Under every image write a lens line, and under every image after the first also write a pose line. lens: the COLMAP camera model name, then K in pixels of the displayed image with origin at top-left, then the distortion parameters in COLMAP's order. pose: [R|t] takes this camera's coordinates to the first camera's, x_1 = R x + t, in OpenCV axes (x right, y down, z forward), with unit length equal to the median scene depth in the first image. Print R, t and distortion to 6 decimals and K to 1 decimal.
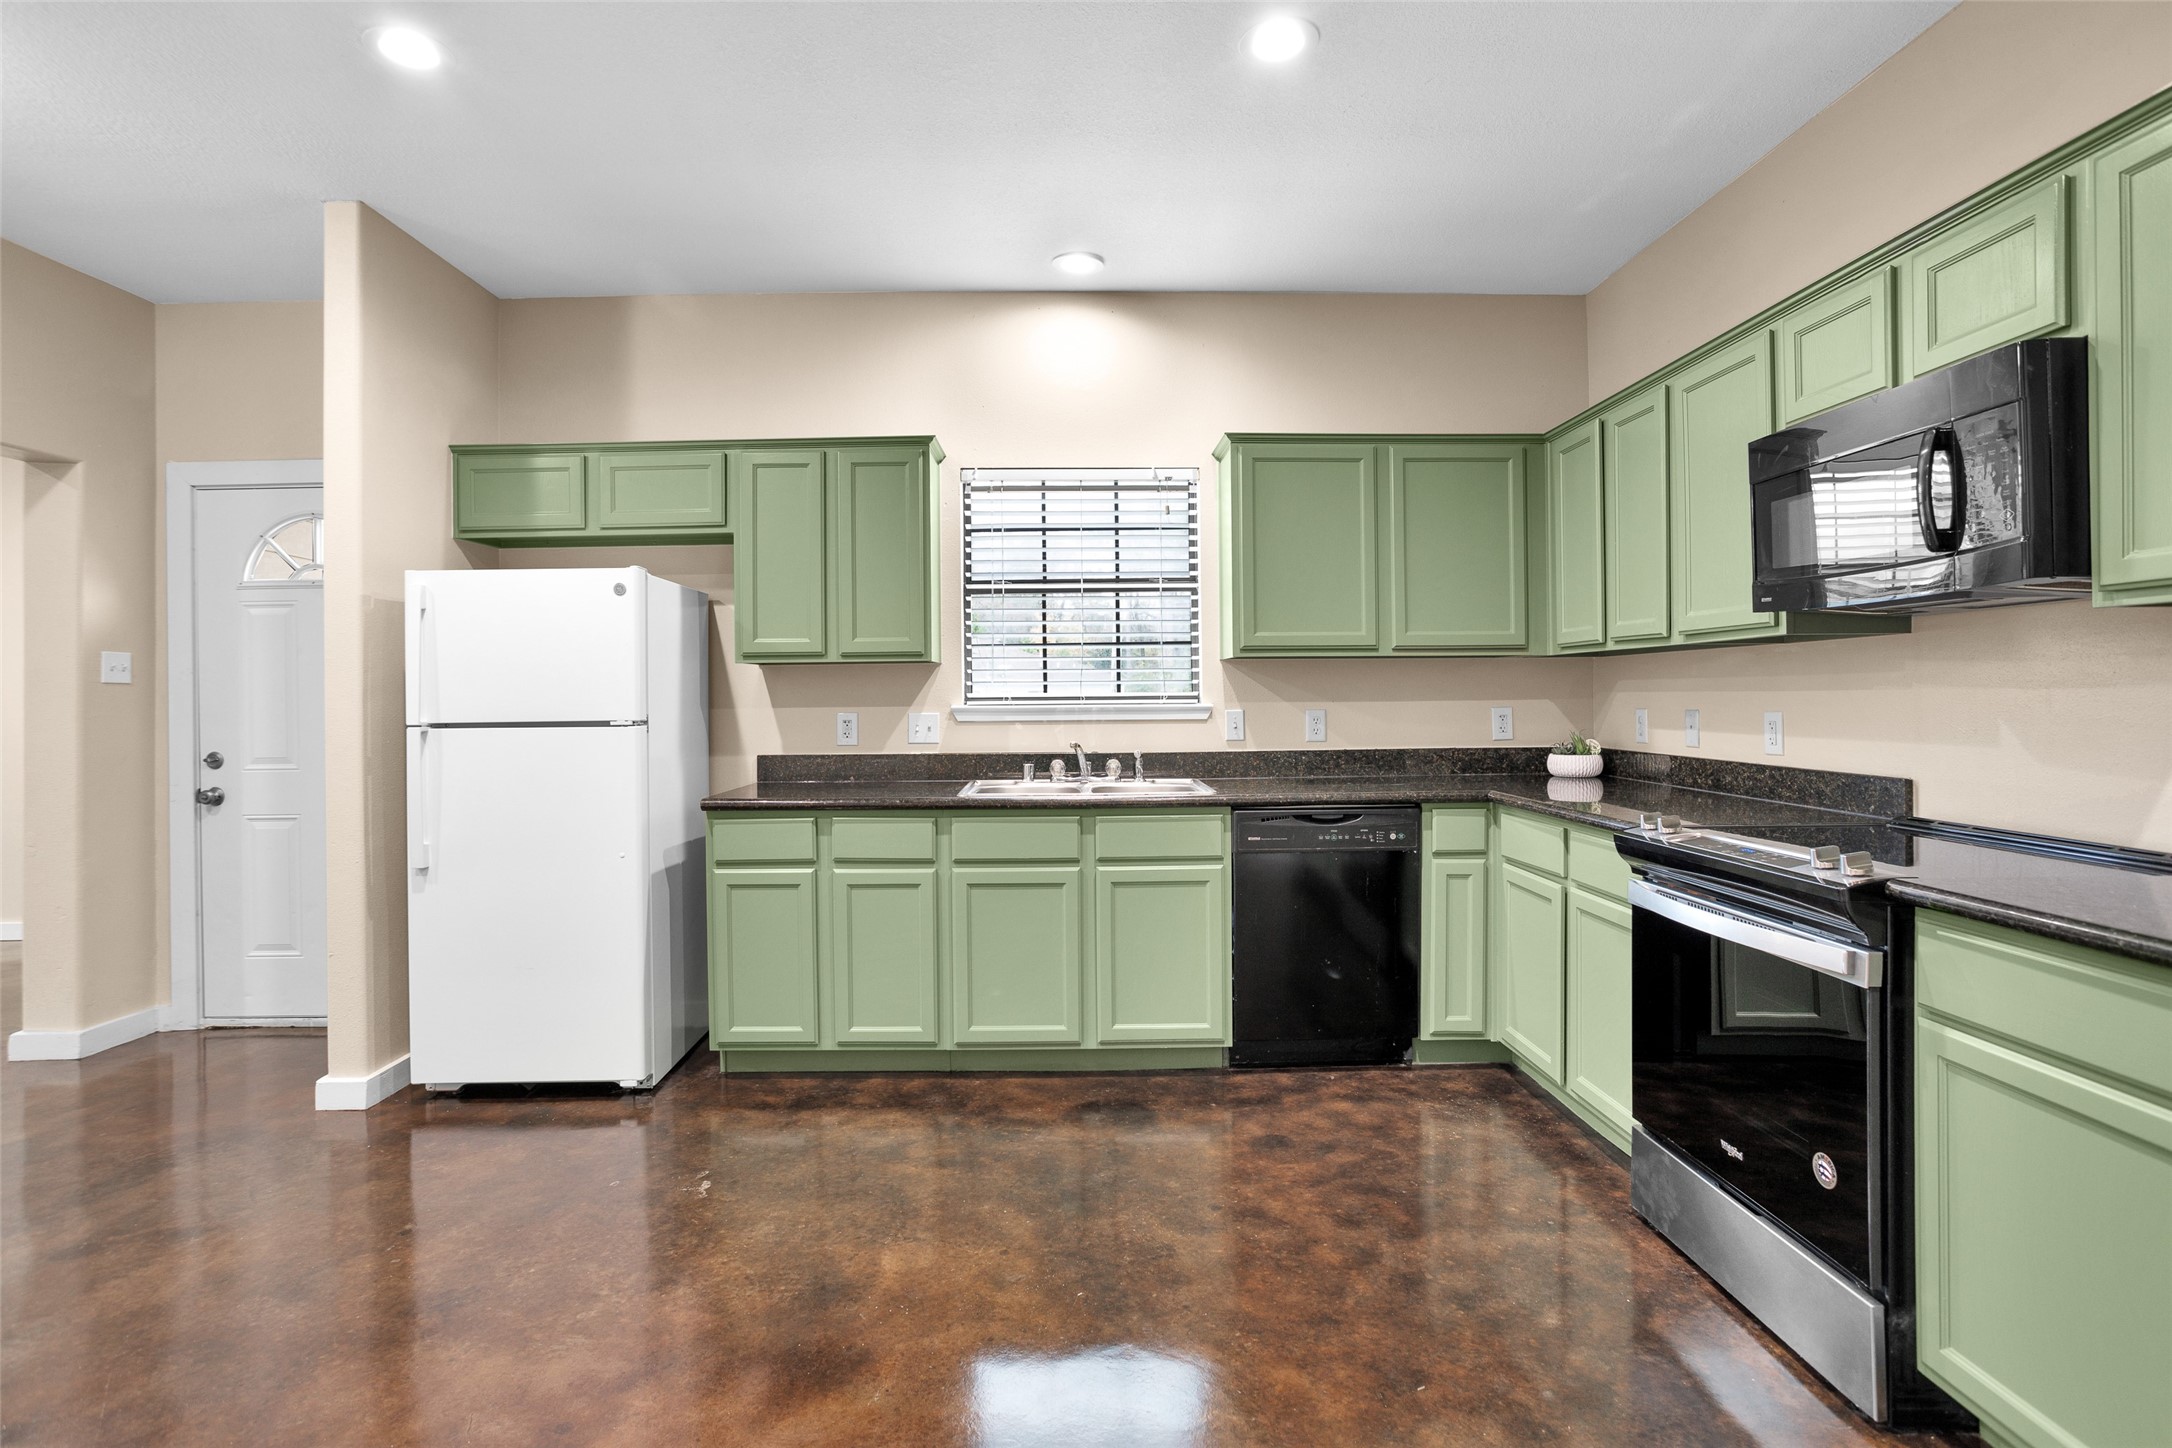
lens RADIAL K [[1118.3, 0, 1092.9], [0, 1118.3, 687.6], [0, 0, 1]] dist [-0.018214, 0.007105]
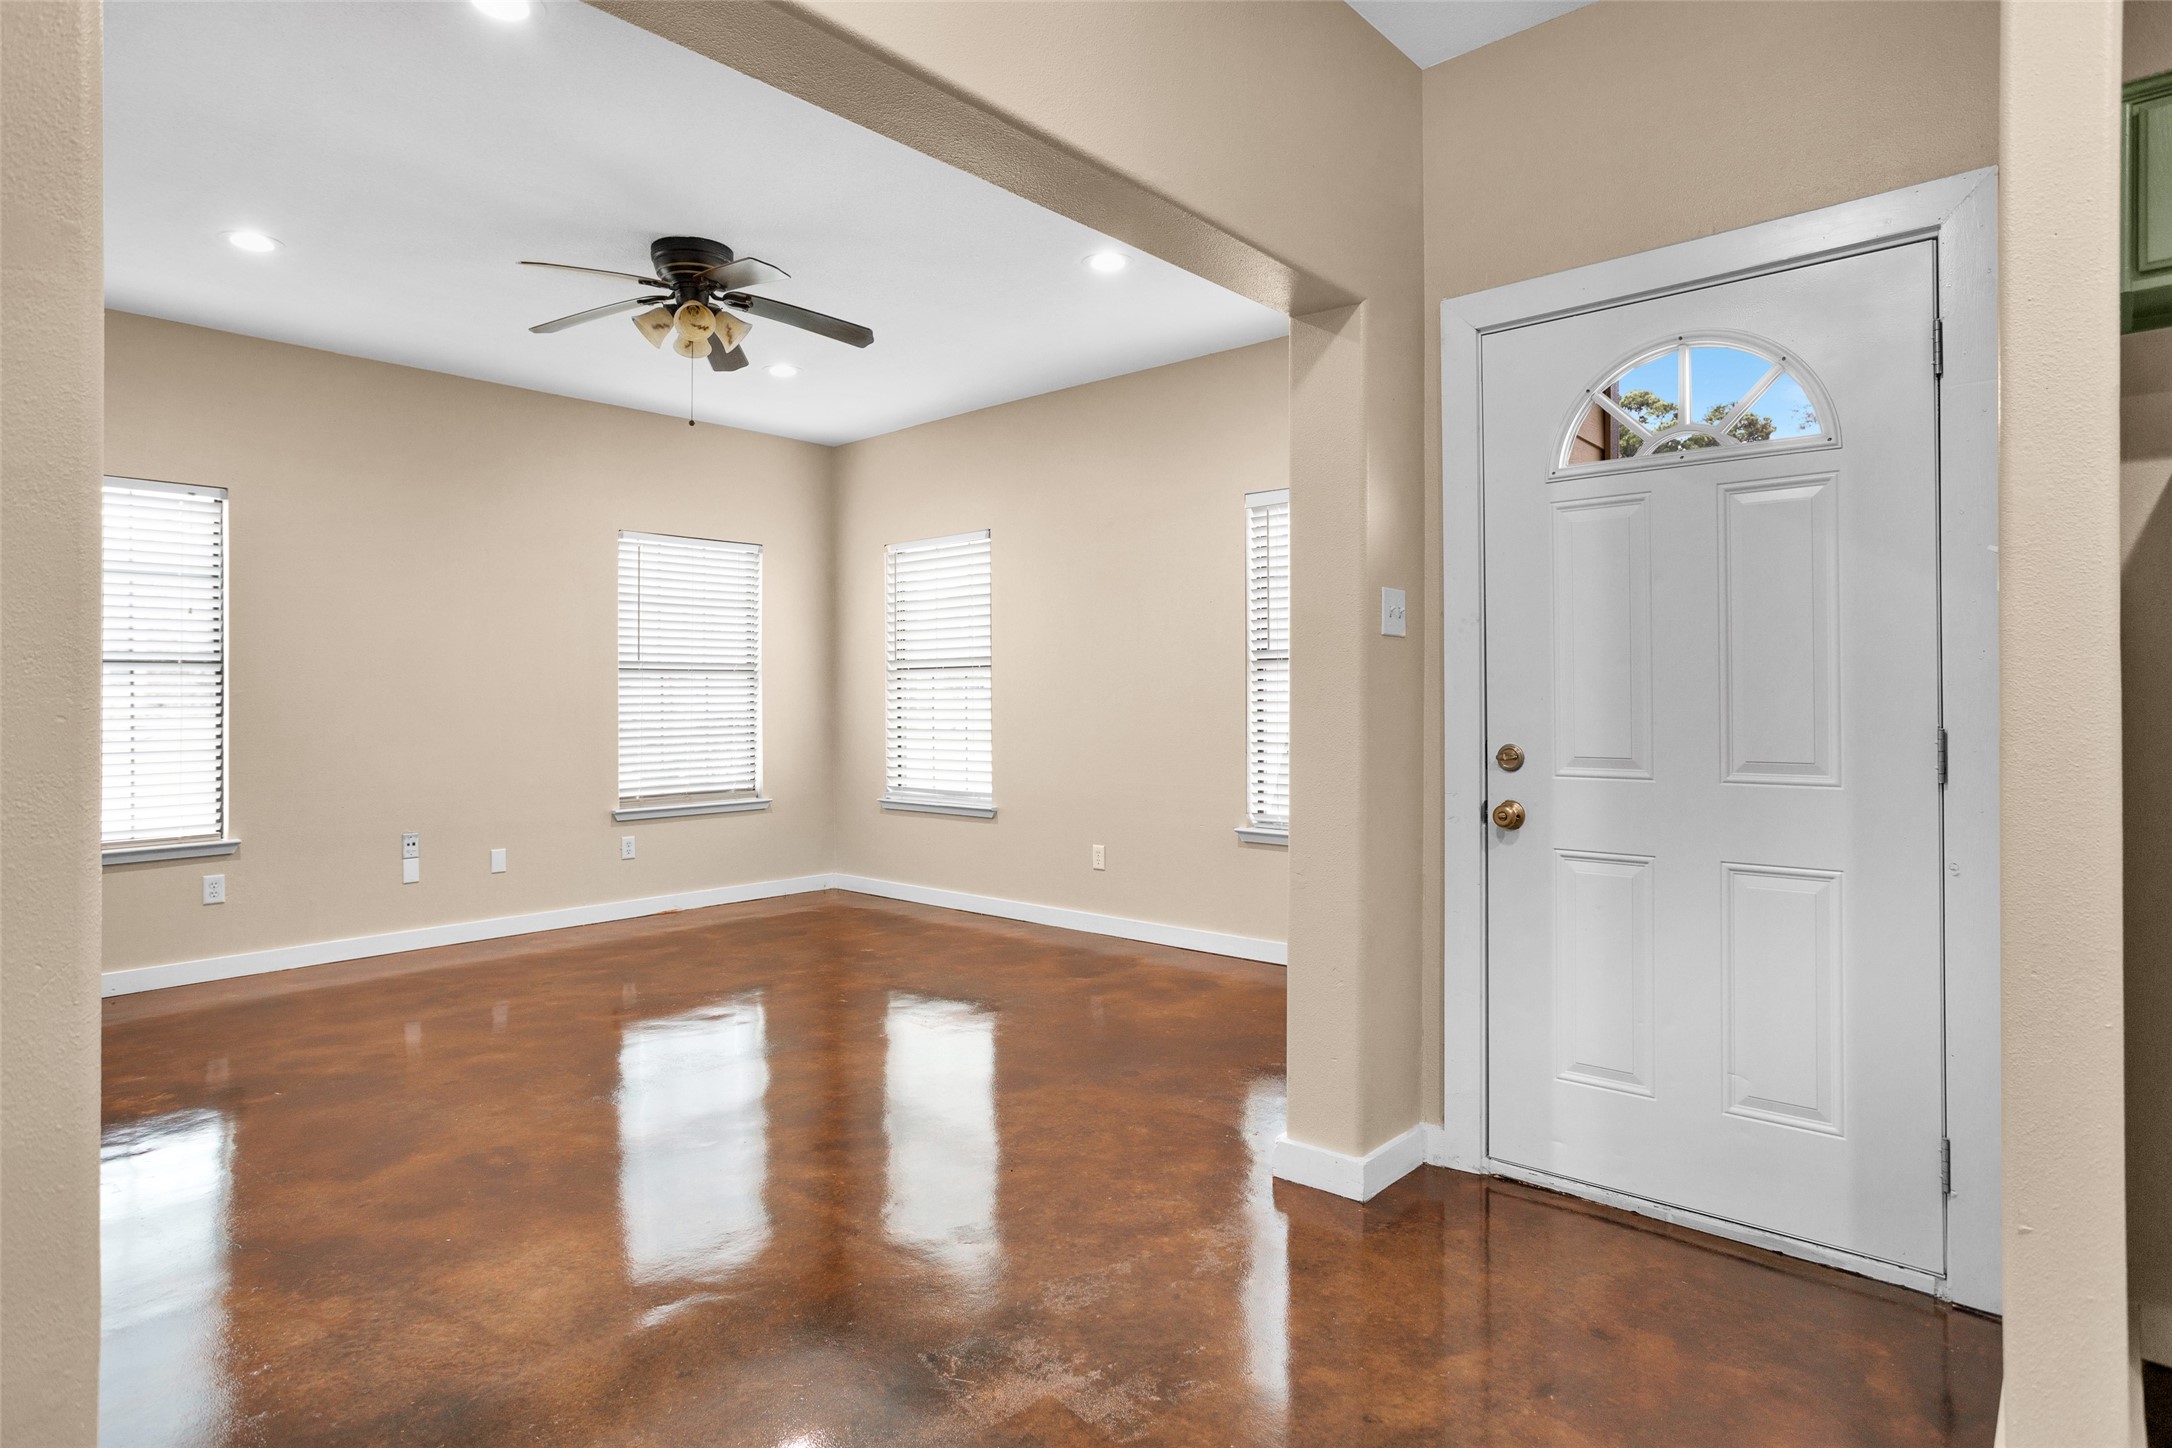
lens RADIAL K [[1193.5, 0, 1021.2], [0, 1193.5, 682.5], [0, 0, 1]] dist [-0.026228, 0.012936]
pose [[0.708532, -0.002160, -0.705676, -0.512537], [0.000260, 0.999996, -0.002800, 0.024327], [0.705679, 0.001800, 0.708530, 0.323110]]
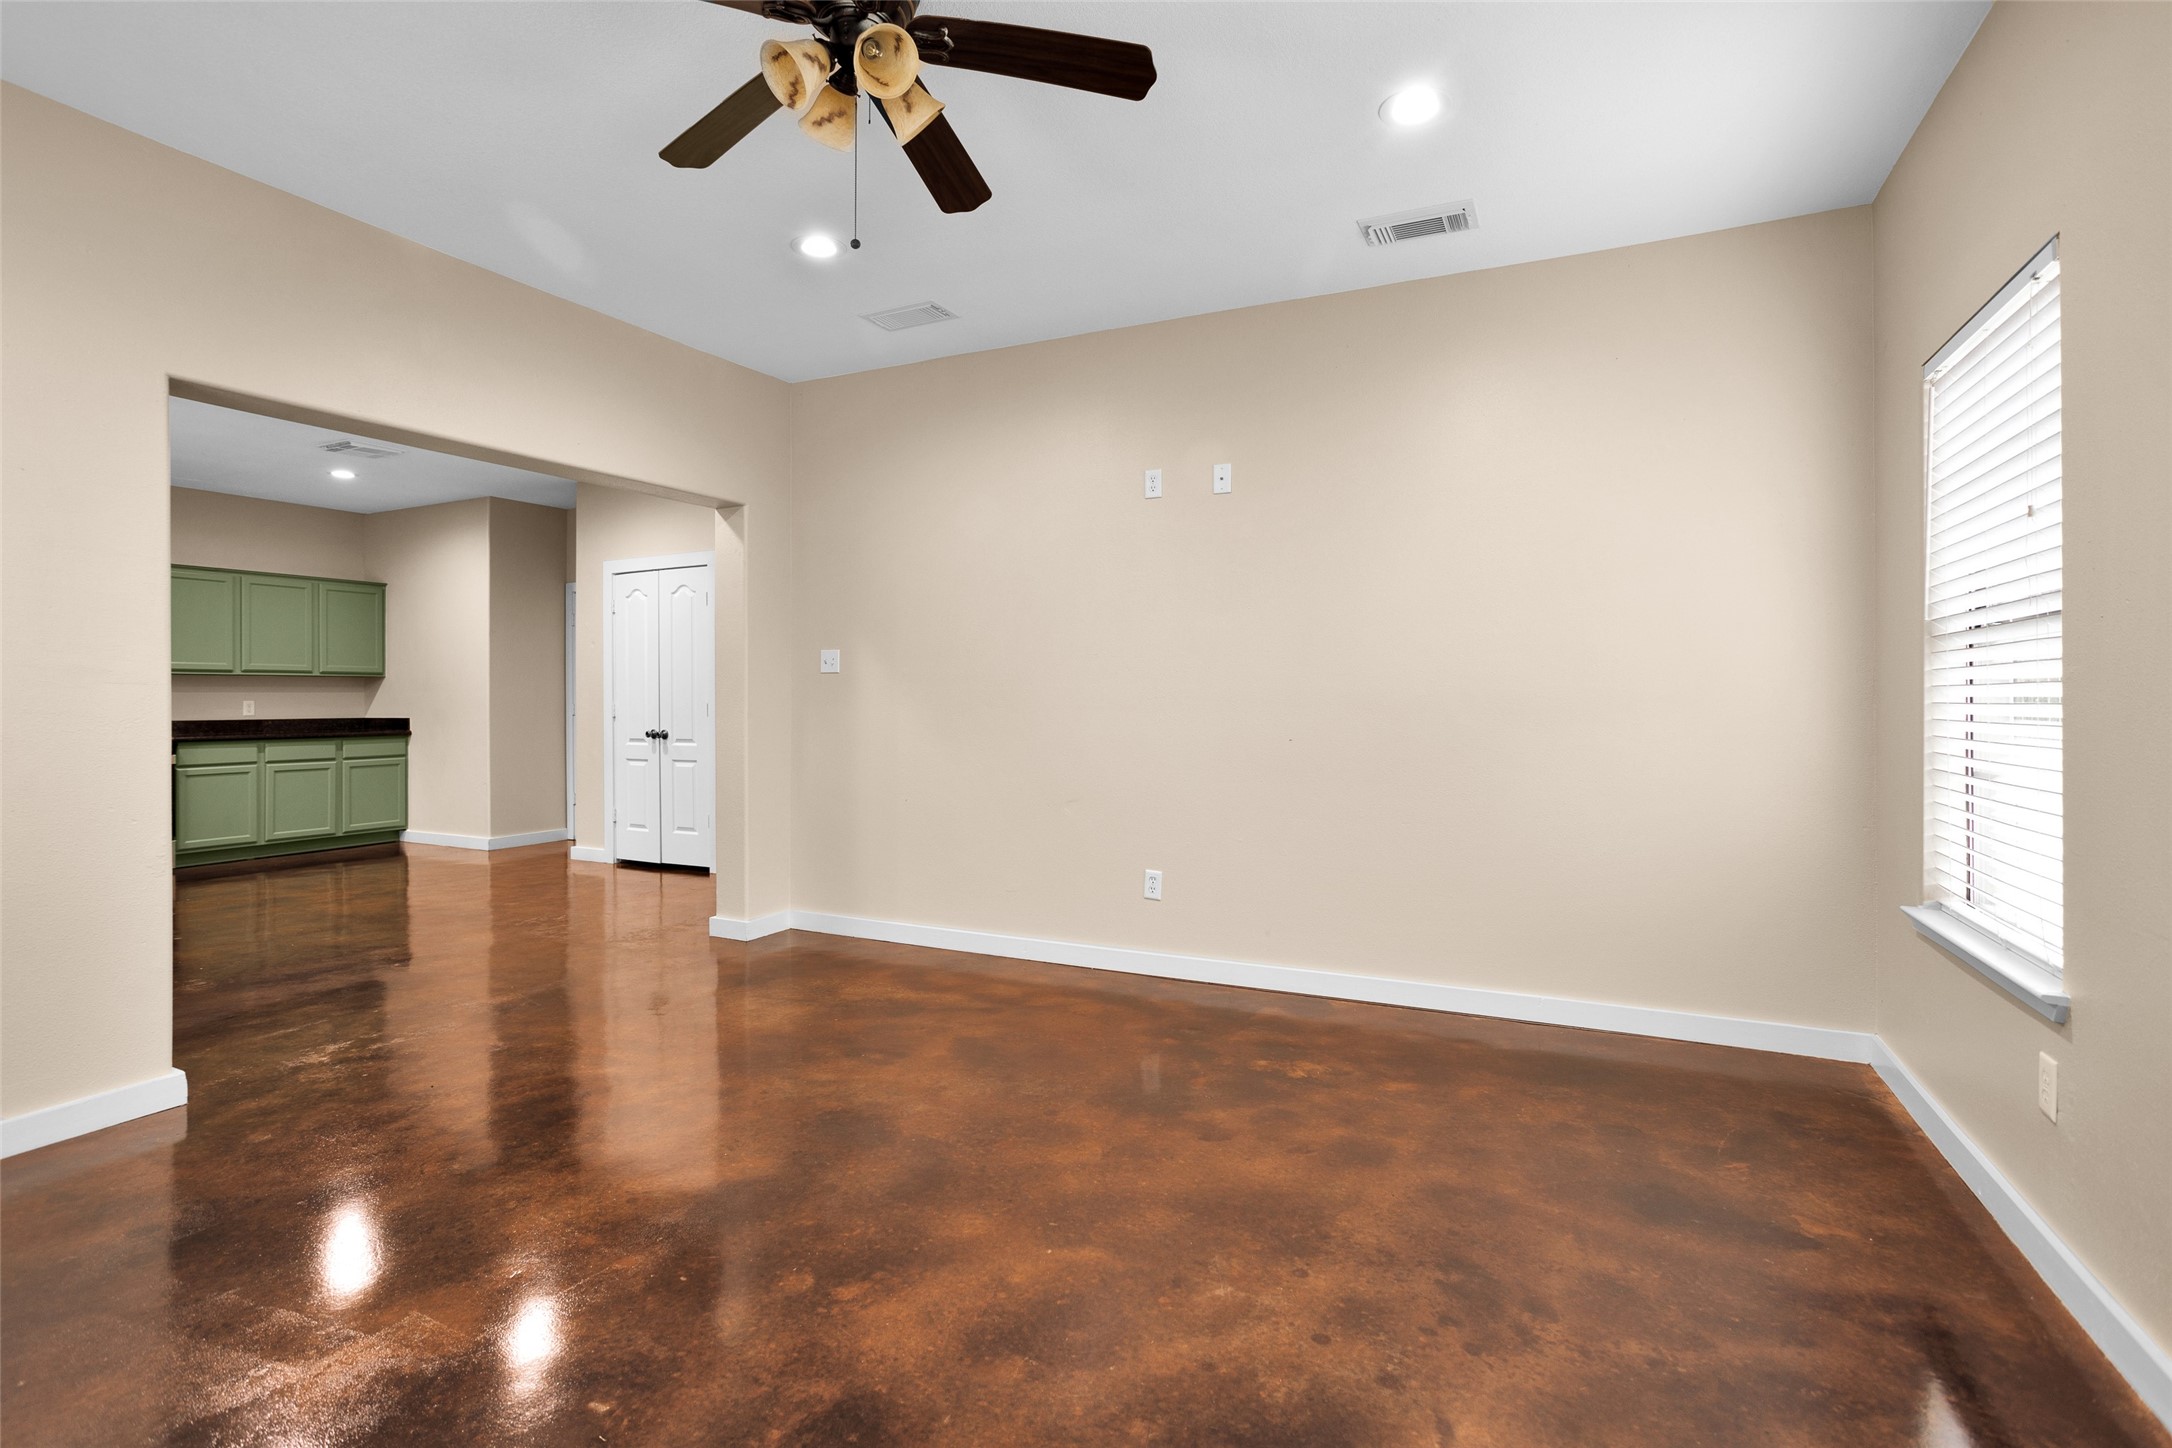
lens RADIAL K [[1075.0, 0, 1073.4], [0, 1075.0, 697.3], [0, 0, 1]] dist [-0.031469, 0.020949]
pose [[-0.886799, 0.013079, 0.461970, -1.992169], [0.010106, 0.999909, -0.008909, 0.044822], [-0.462045, -0.003231, -0.886851, 1.445024]]
